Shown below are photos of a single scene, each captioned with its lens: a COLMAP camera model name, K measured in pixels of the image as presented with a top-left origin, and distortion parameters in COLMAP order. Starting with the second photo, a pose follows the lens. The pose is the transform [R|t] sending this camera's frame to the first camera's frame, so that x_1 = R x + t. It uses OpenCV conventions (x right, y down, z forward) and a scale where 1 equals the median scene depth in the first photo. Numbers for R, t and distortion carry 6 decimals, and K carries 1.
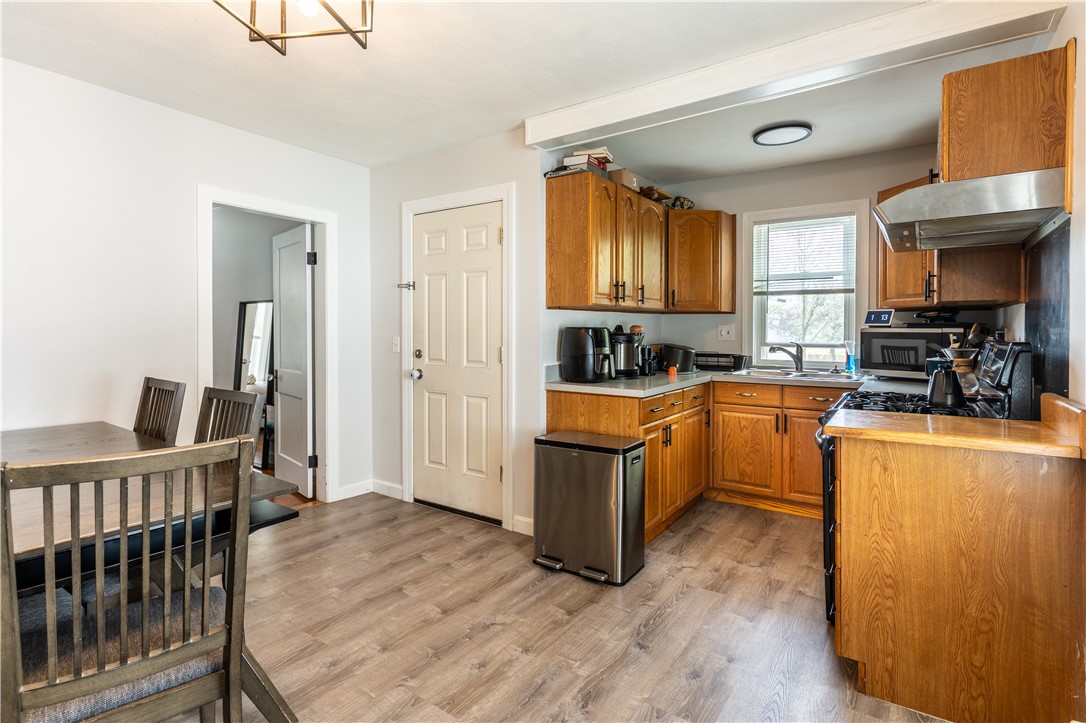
lens RADIAL K [[538.2, 0, 523.9], [0, 538.2, 337.5], [0, 0, 1]] dist [-0.002615, 0.000392]
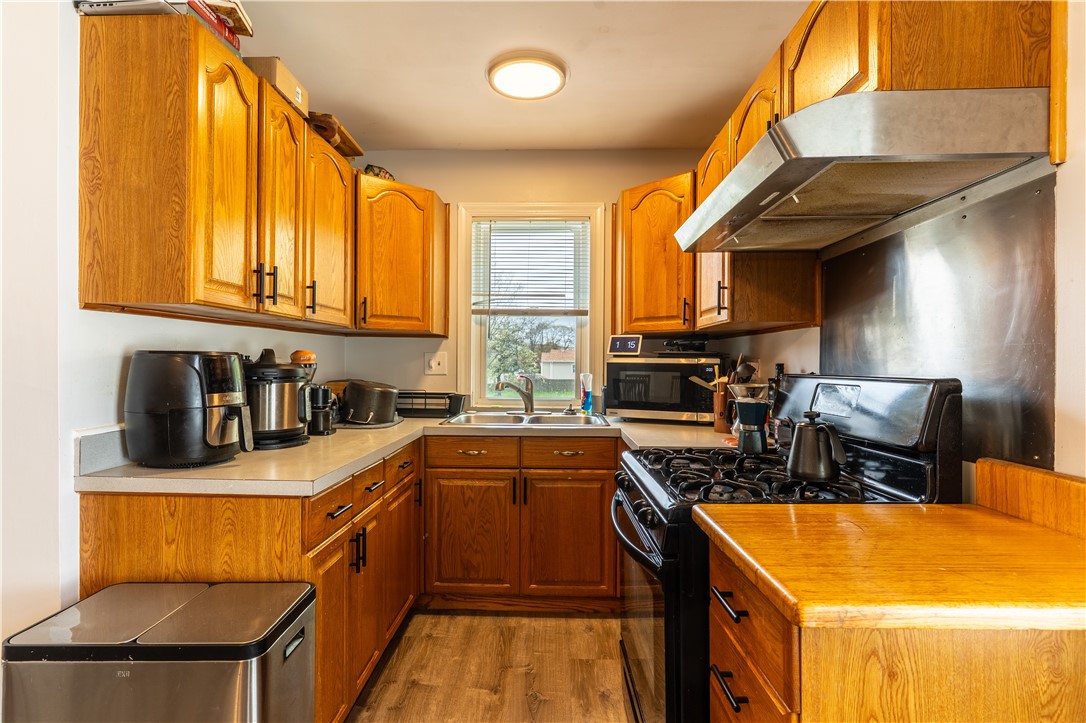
lens RADIAL K [[530.2, 0, 543.0], [0, 530.2, 361.5], [0, 0, 1]] dist [-0.004141, 0.000075]
pose [[0.816986, 0.004257, 0.576641, 0.100514], [0.003820, 0.999911, -0.012794, -0.002628], [-0.576644, 0.012655, 0.816897, 0.419287]]
